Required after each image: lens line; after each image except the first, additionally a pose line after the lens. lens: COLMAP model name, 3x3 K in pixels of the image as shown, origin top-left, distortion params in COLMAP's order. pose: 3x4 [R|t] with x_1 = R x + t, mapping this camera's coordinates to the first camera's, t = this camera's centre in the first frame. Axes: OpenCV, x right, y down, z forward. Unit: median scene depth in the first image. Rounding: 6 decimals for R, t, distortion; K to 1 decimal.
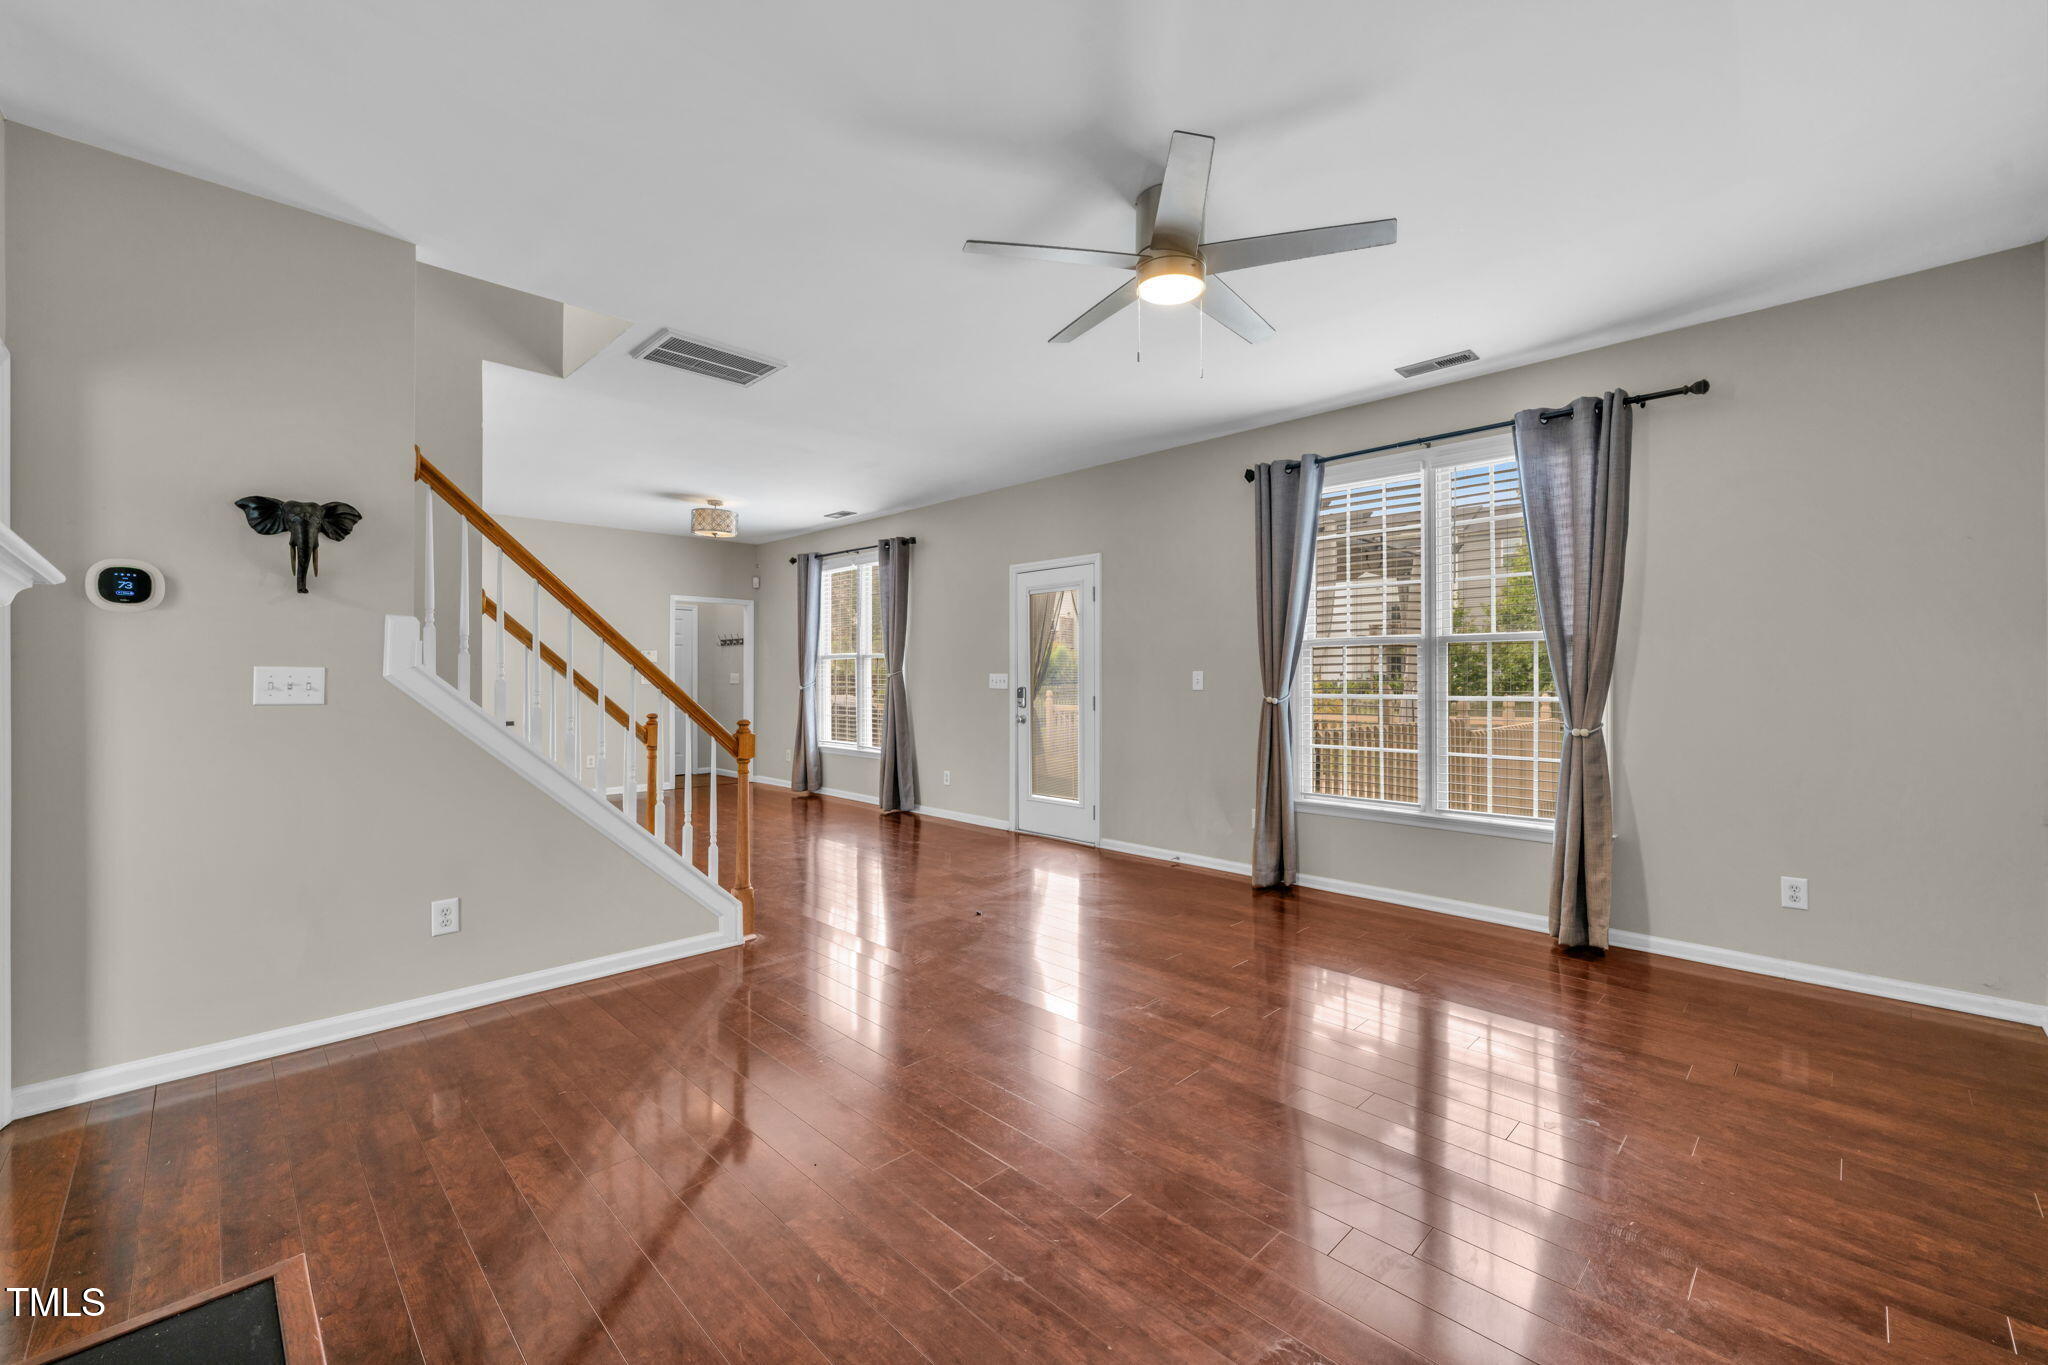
lens RADIAL K [[830.4, 0, 1024.0], [0, 830.4, 682.5], [0, 0, 1]] dist [-0.000305, -0.000037]
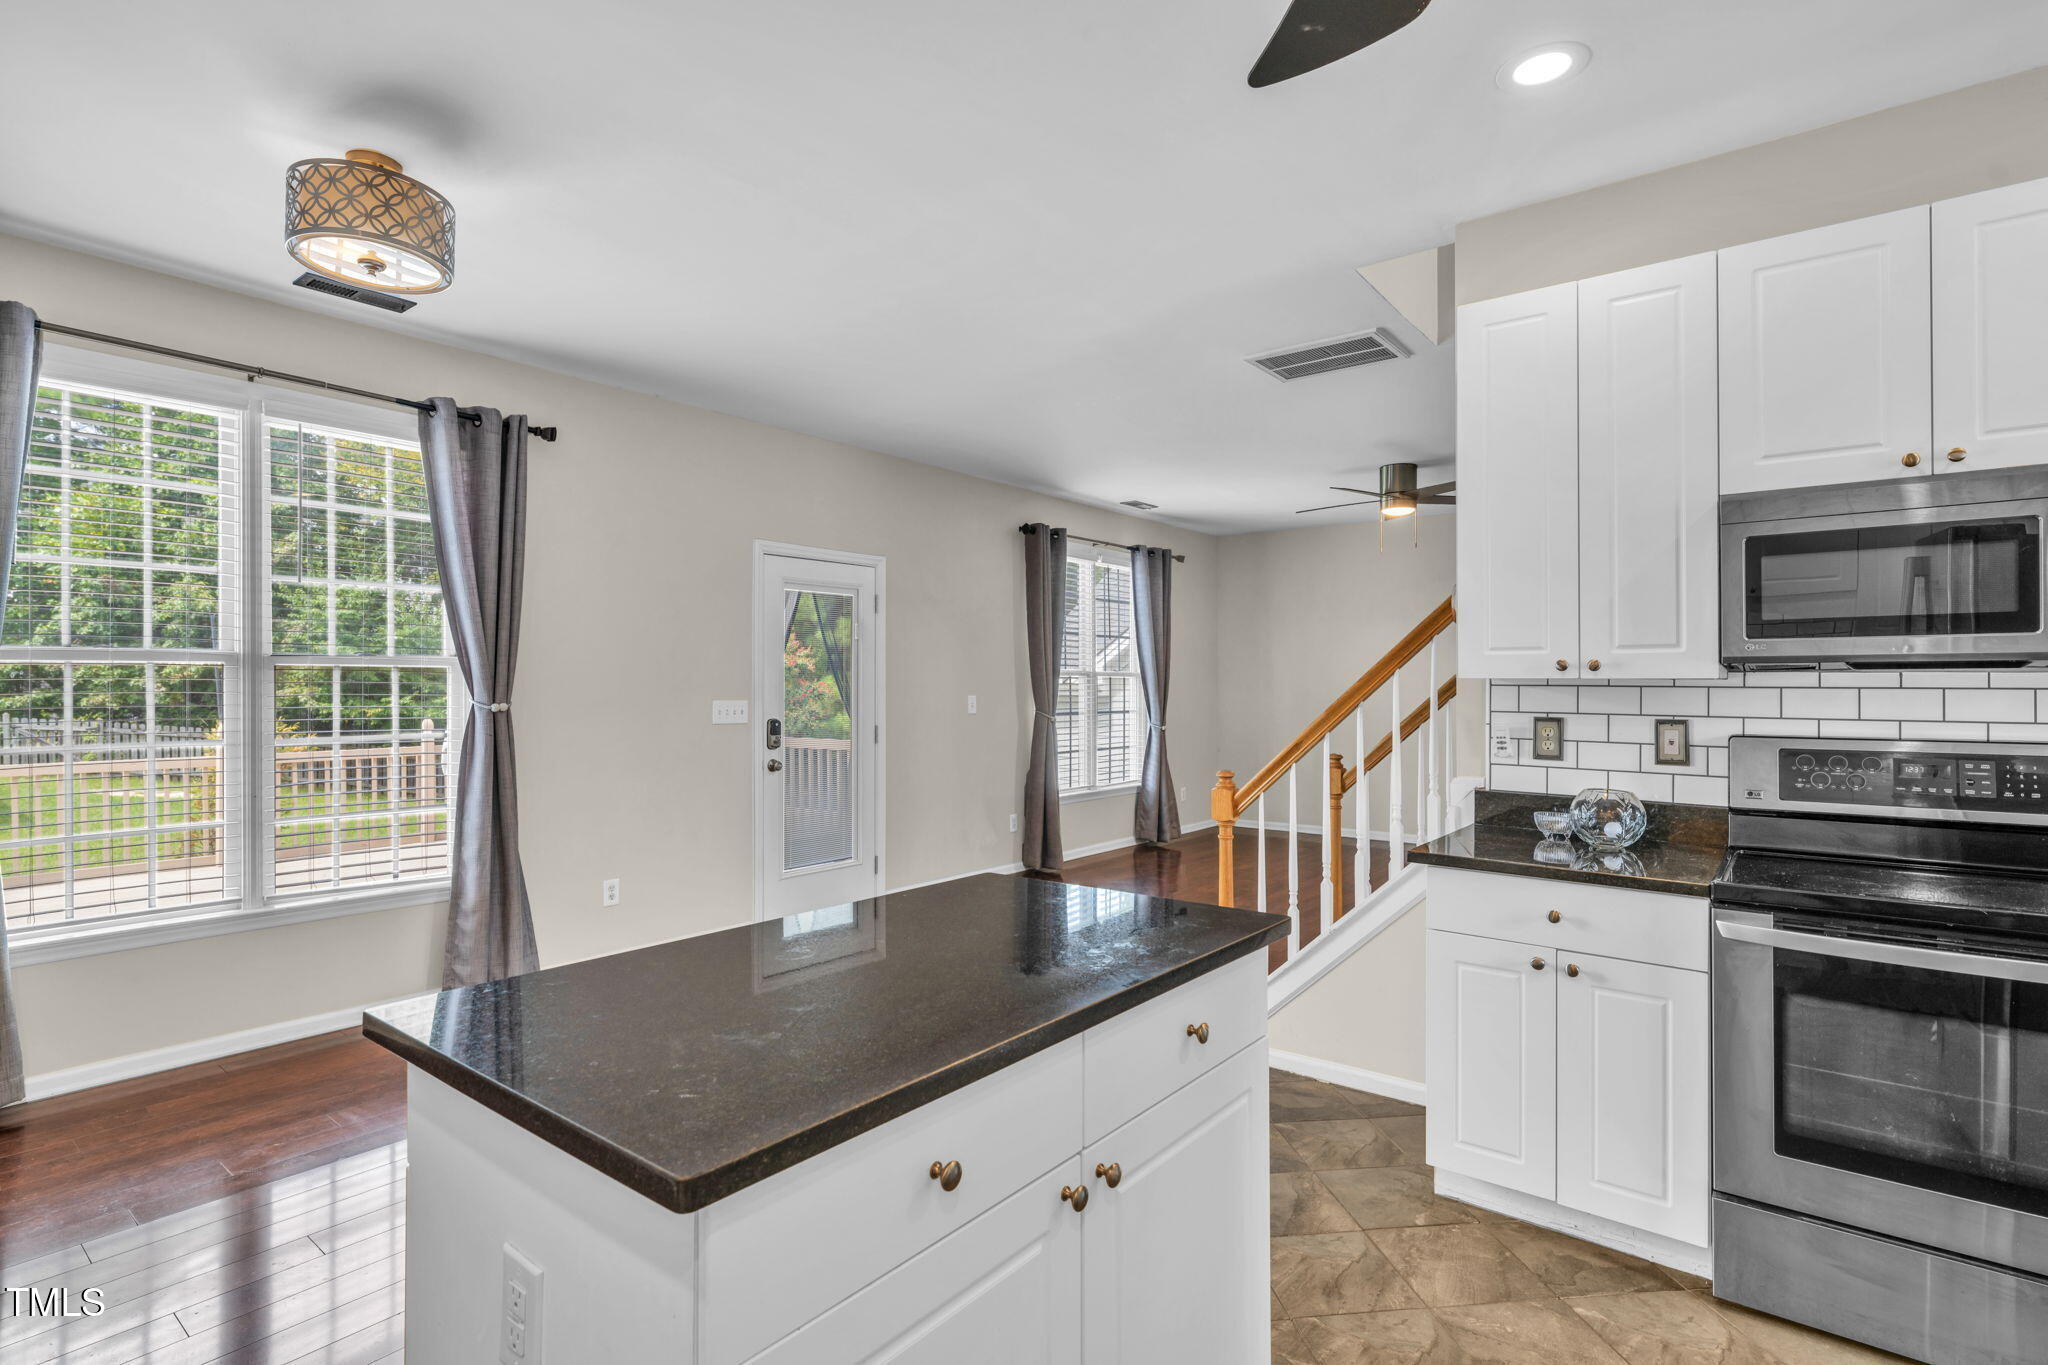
lens RADIAL K [[980.9, 0, 1090.8], [0, 980.9, 687.2], [0, 0, 1]] dist [0.000787, 0.000088]
pose [[-0.150546, 0.013619, 0.988509, -0.844322], [0.021100, 0.999722, -0.010560, -0.006682], [-0.988378, 0.019268, -0.150792, 0.853627]]
